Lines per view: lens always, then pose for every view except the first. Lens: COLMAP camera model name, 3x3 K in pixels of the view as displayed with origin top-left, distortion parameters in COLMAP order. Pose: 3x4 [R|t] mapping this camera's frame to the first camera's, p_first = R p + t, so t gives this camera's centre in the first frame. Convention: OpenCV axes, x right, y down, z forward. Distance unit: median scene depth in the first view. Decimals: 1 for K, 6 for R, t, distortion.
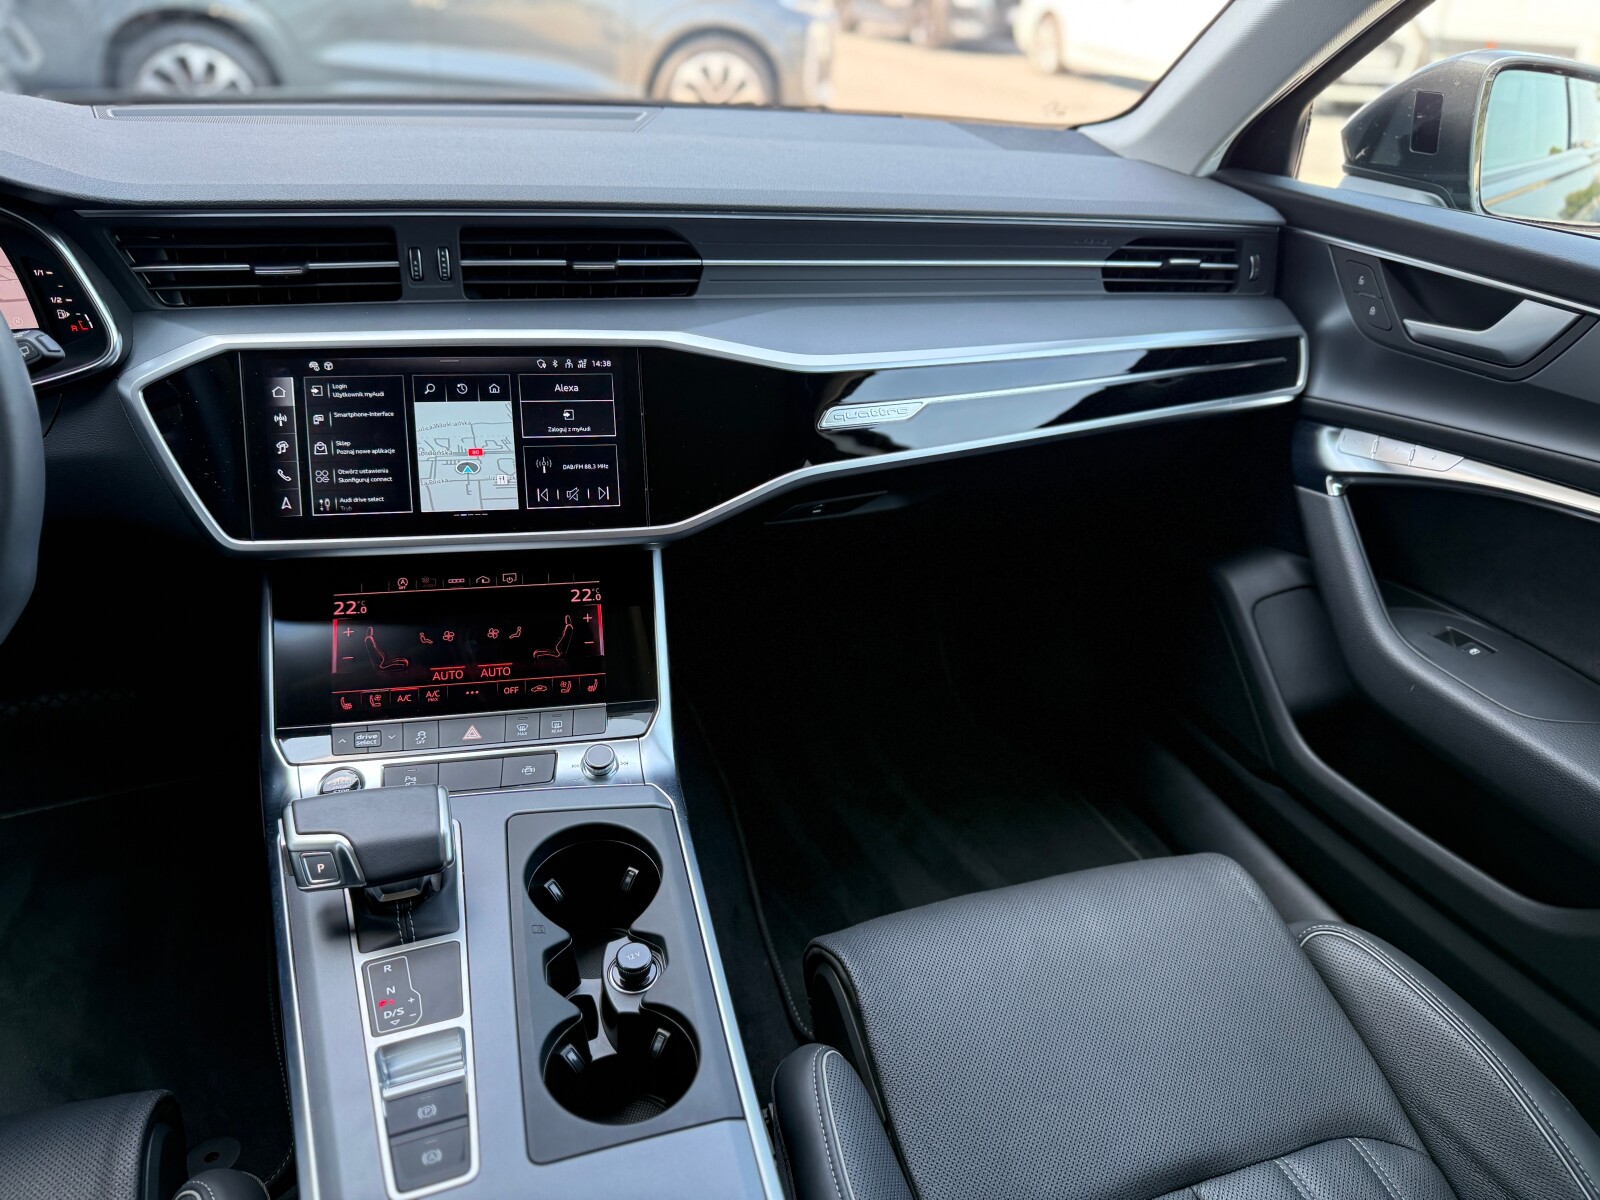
lens RADIAL K [[1129.9, 0, 808.7], [0, 1129.9, 607.1], [0, 0, 1]] dist [0.068421, -0.111743]
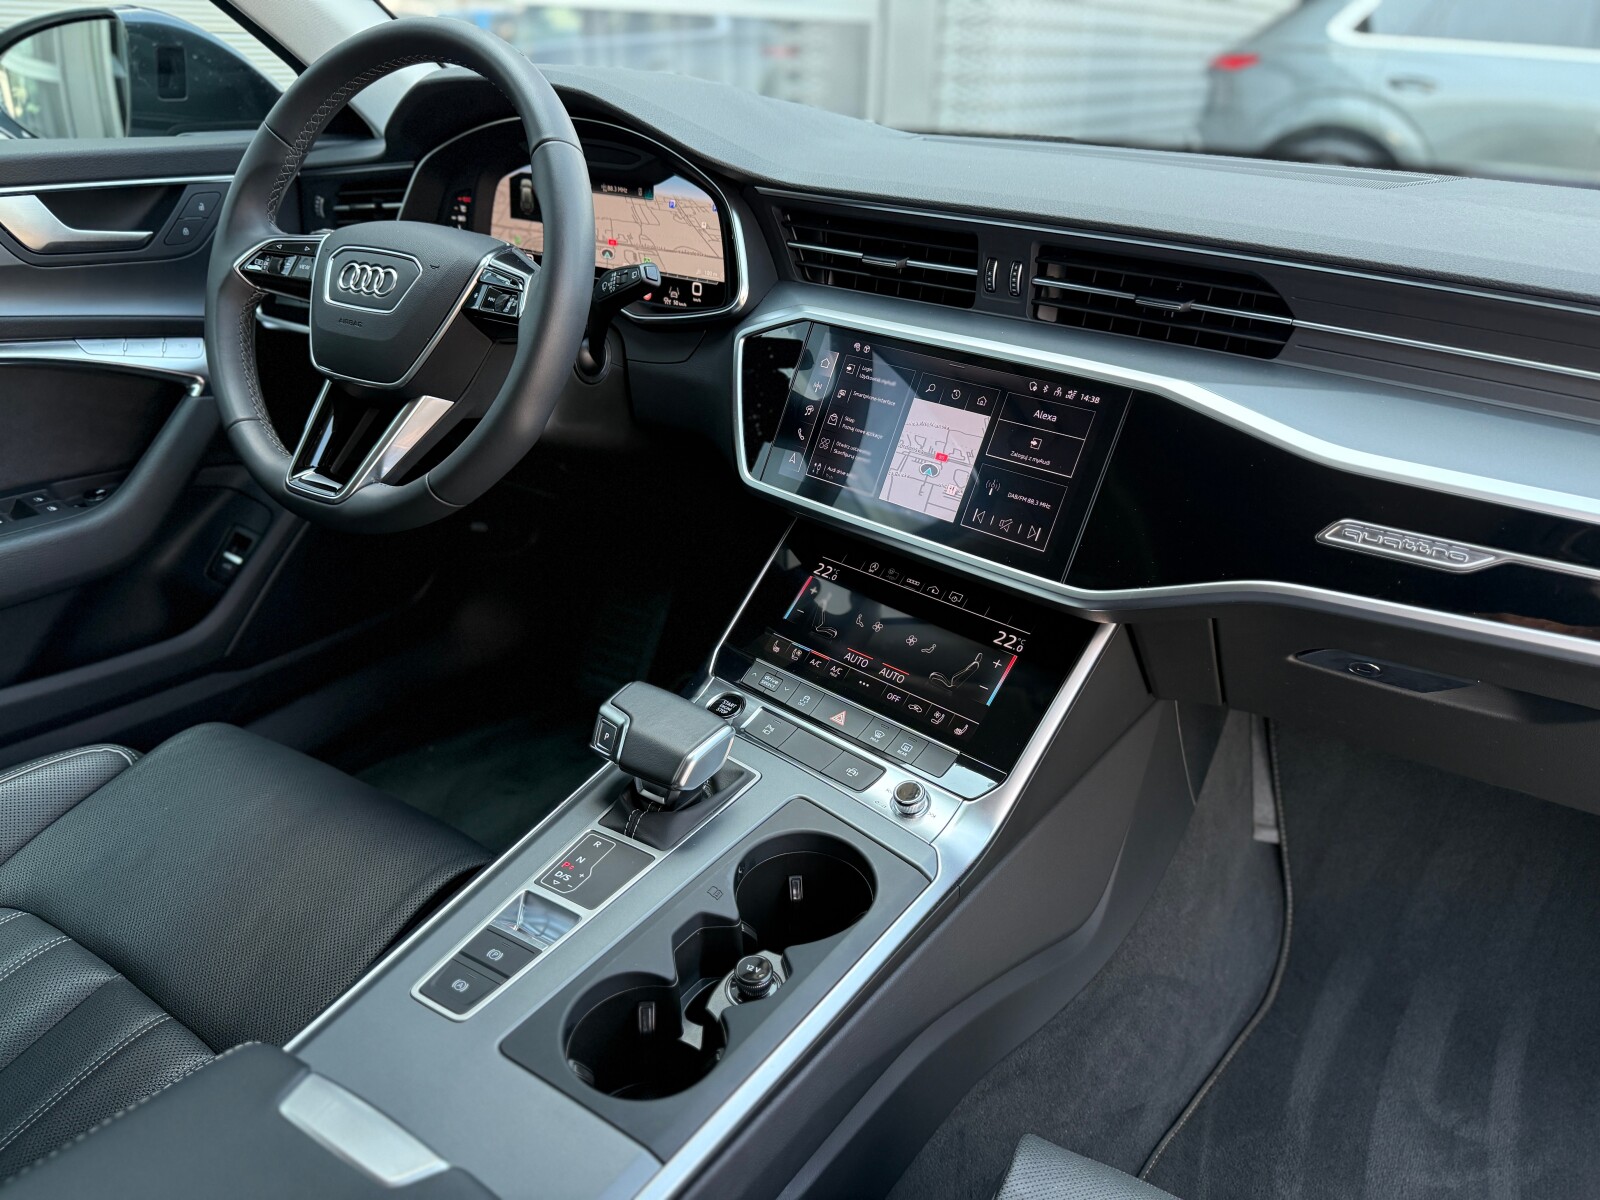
lens RADIAL K [[1129.9, 0, 798.9], [0, 1129.9, 594.1], [0, 0, 1]] dist [0.068421, -0.111743]
pose [[0.608218, 0.318027, -0.727276, 0.379892], [-0.393331, 0.916584, 0.071867, -0.048013], [0.689465, 0.242349, 0.682572, 0.268511]]
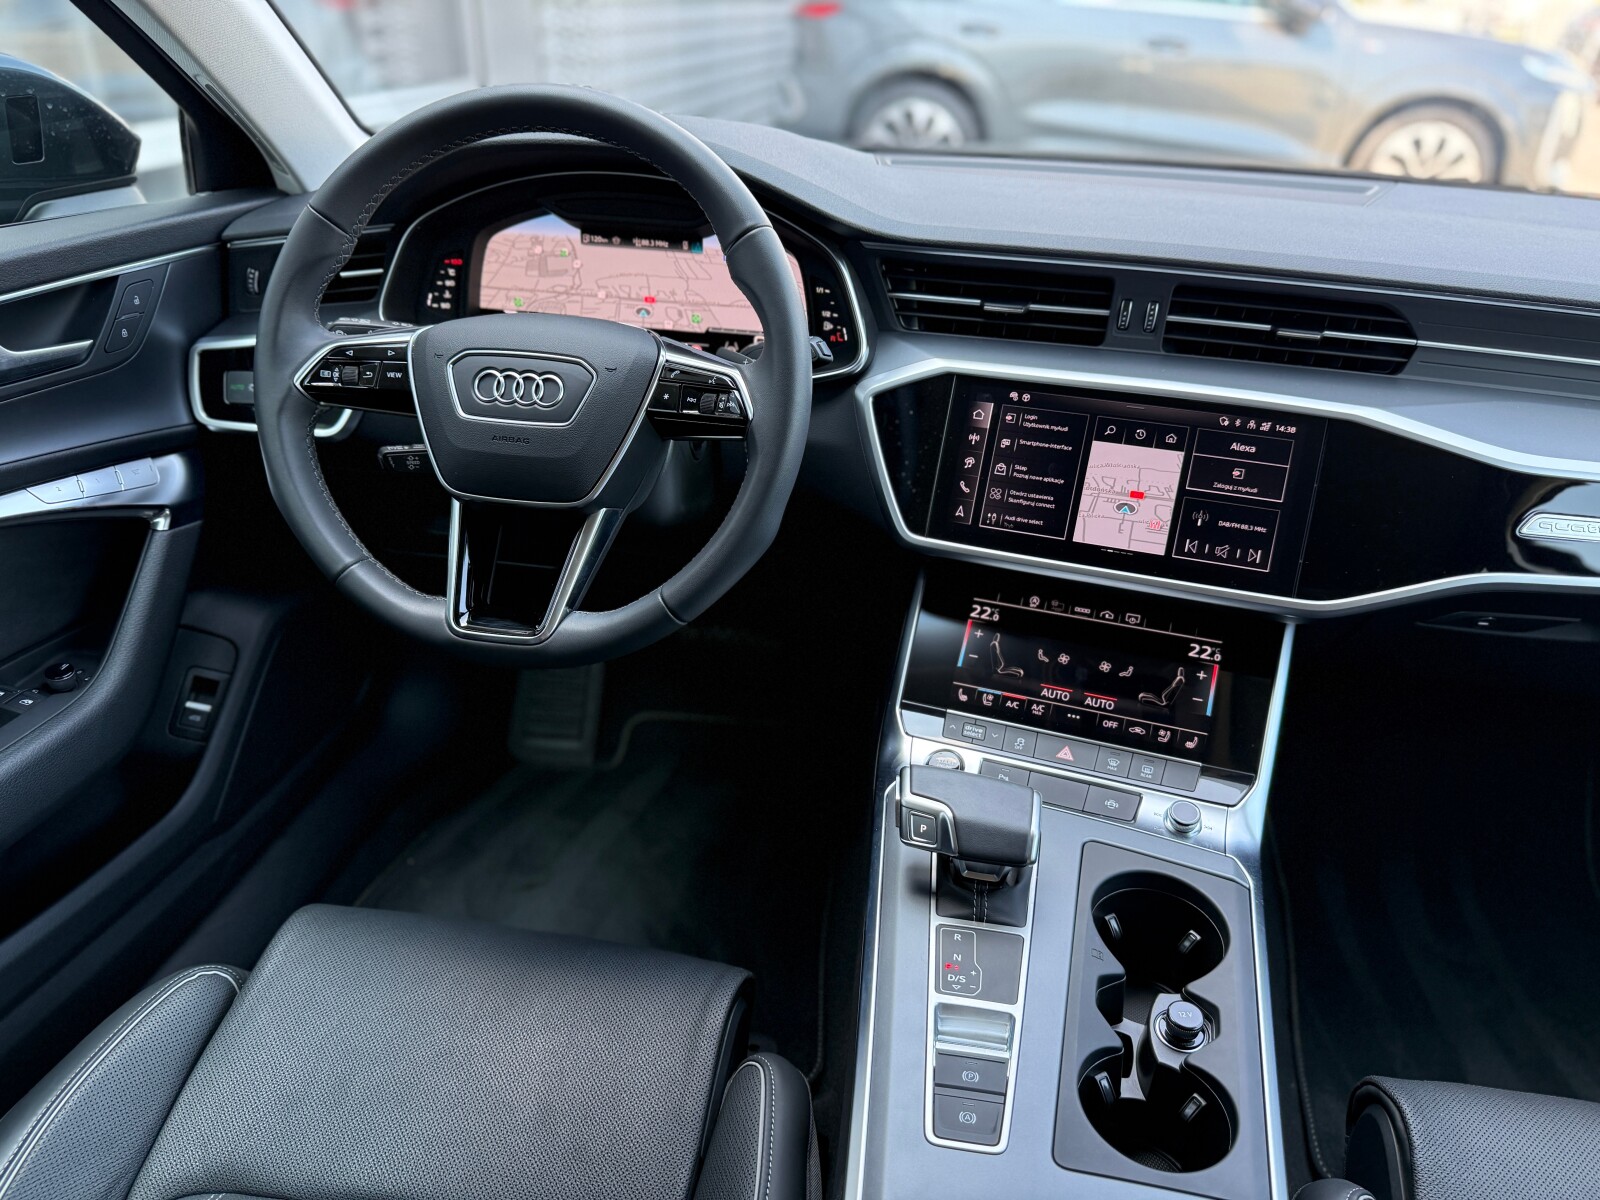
lens RADIAL K [[1129.9, 0, 798.6], [0, 1129.9, 607.9], [0, 0, 1]] dist [0.068421, -0.111743]
pose [[0.857142, 0.220584, -0.465458, -0.049081], [-0.240685, 0.970460, 0.016687, 0.022149], [0.455389, 0.097726, 0.884913, -0.057997]]
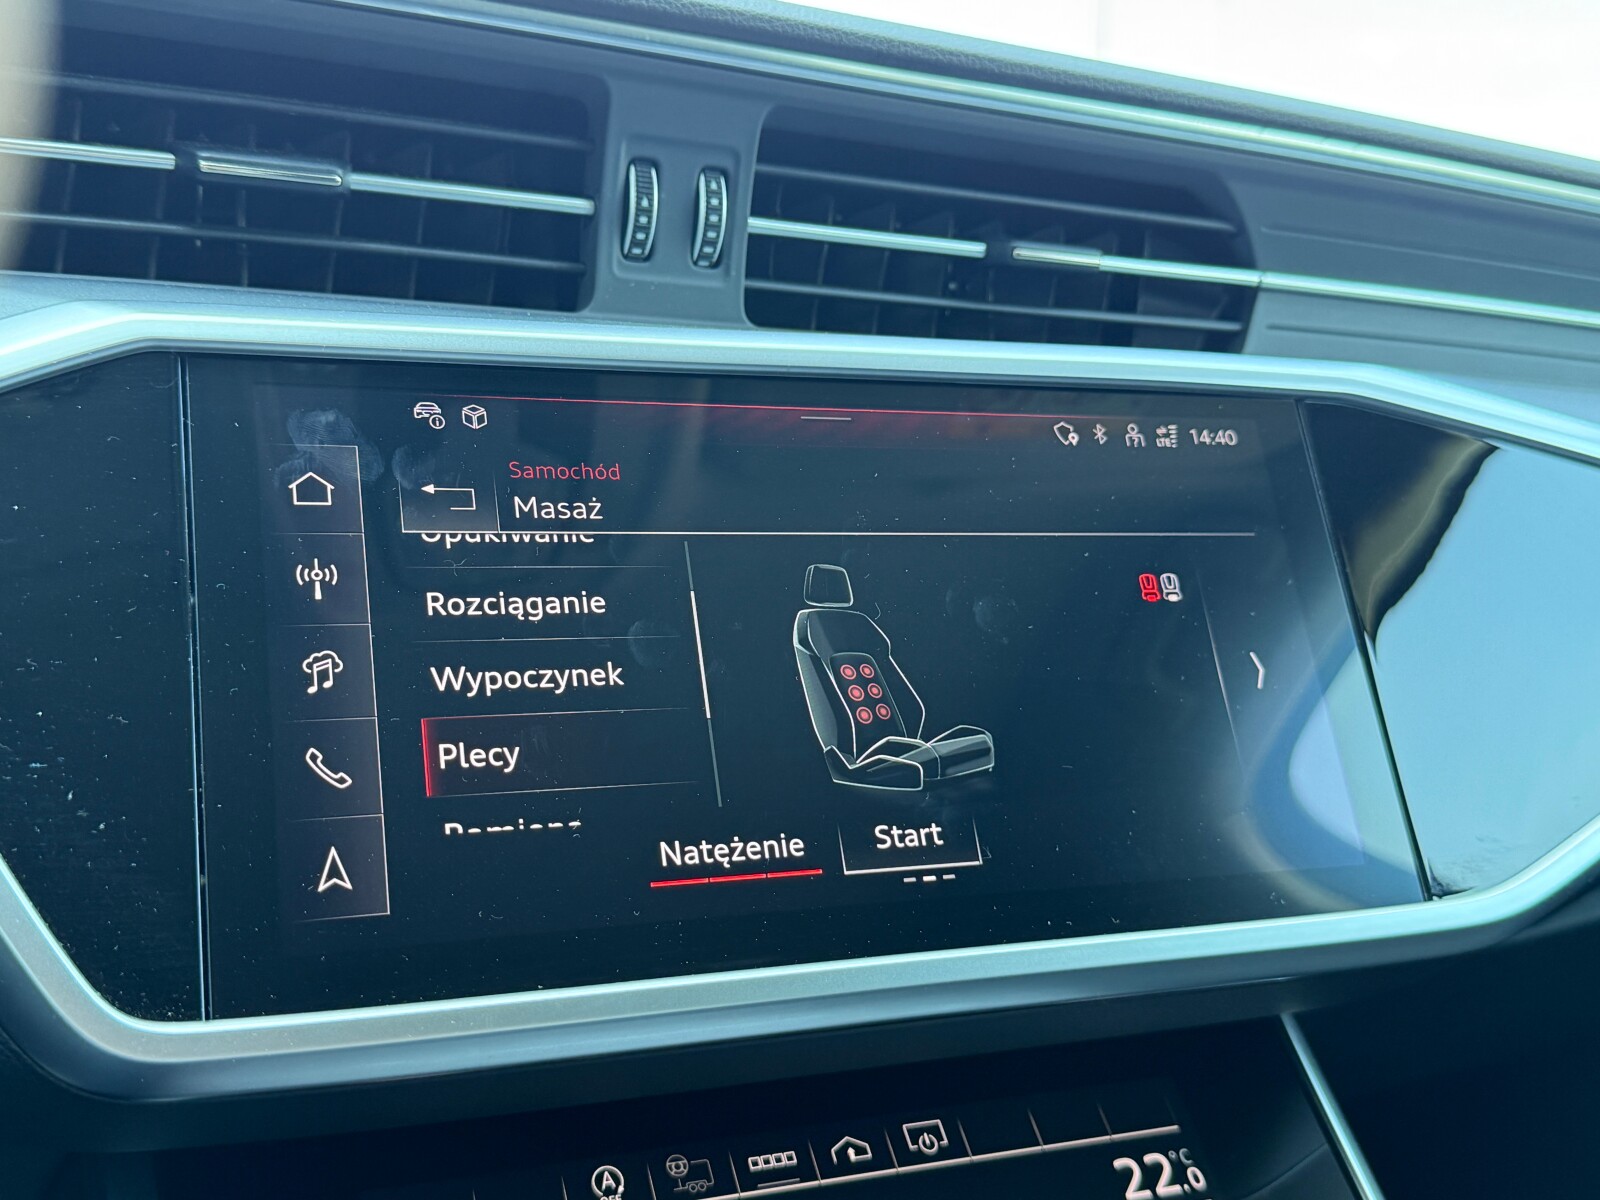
lens RADIAL K [[1732.8, 0, 795.6], [0, 1732.8, 596.0], [0, 0, 1]] dist [0.011168, 0.000000]
pose [[0.980081, -0.034257, 0.195620, -0.412177], [0.107974, 0.918625, -0.380092, 0.014750], [-0.166681, 0.393643, 0.904026, 0.568344]]
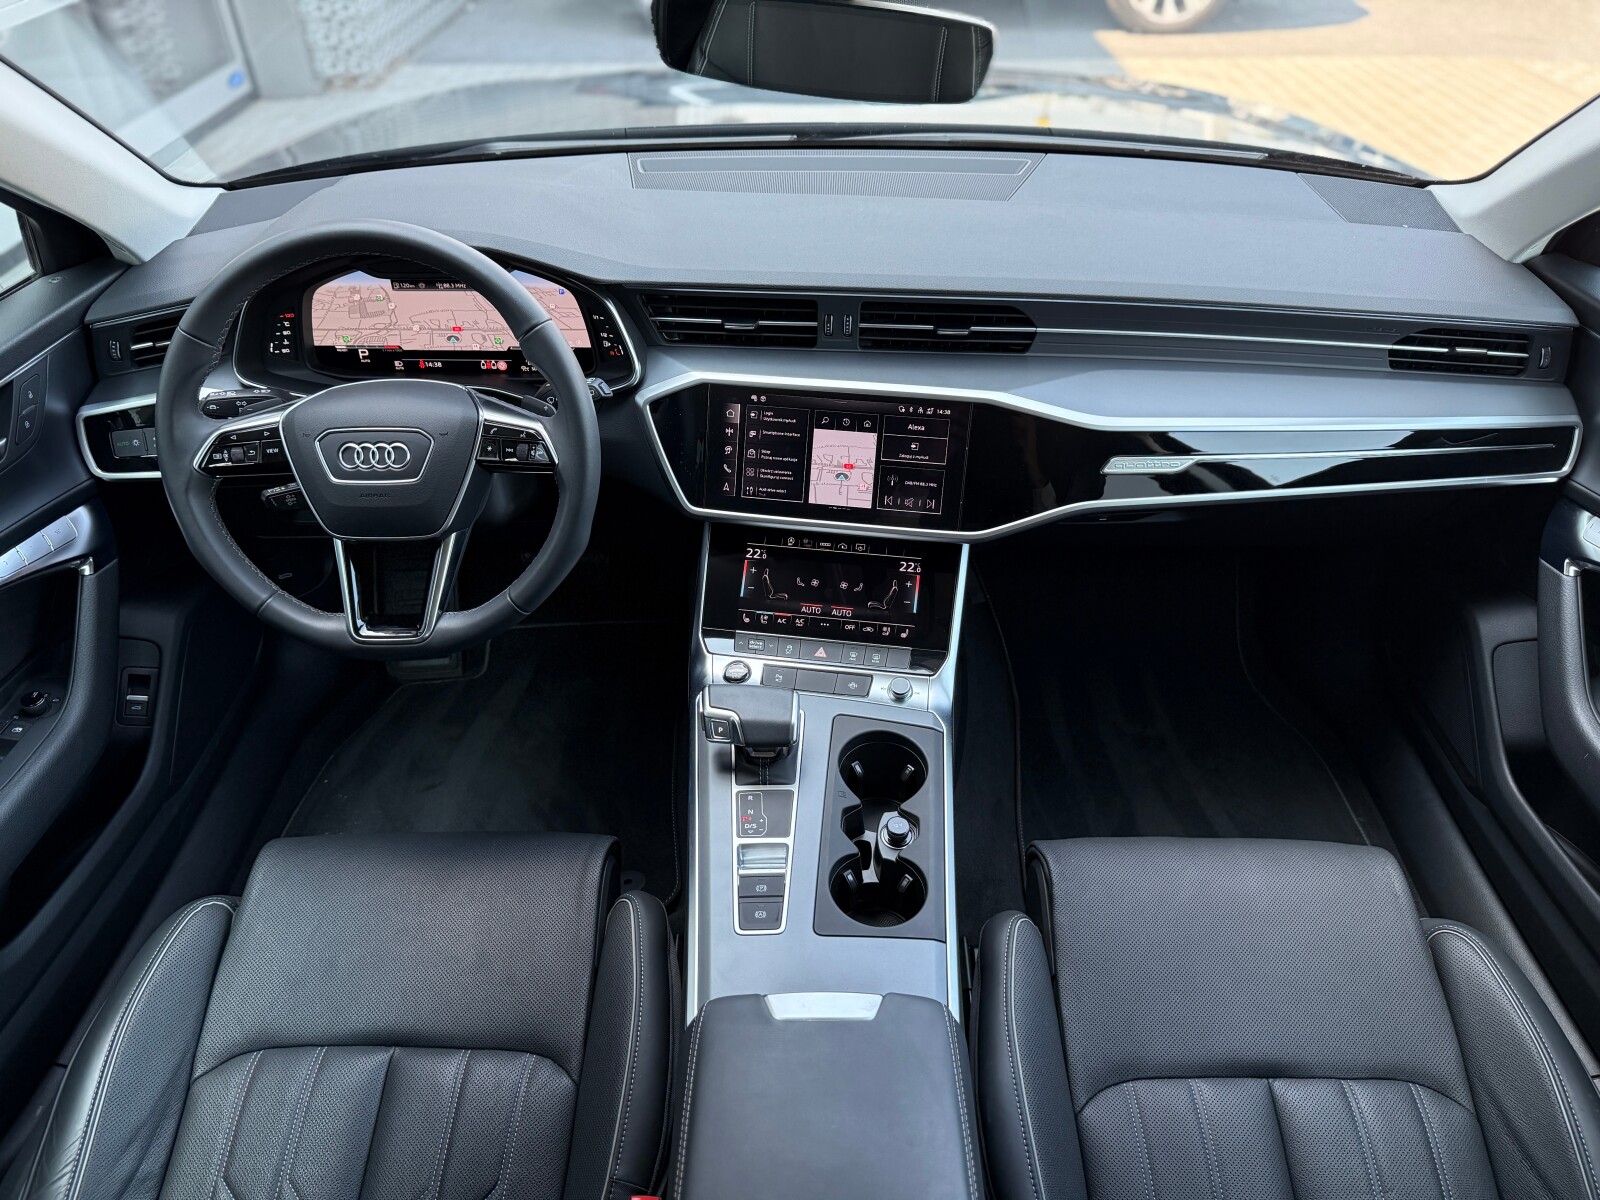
lens RADIAL K [[1129.9, 0, 807.9], [0, 1129.9, 602.0], [0, 0, 1]] dist [0.068421, -0.111743]
pose [[0.936389, 0.172843, -0.305453, 0.126152], [-0.132063, 0.979883, 0.149626, -0.173091], [0.325170, -0.099769, 0.940378, -0.382885]]
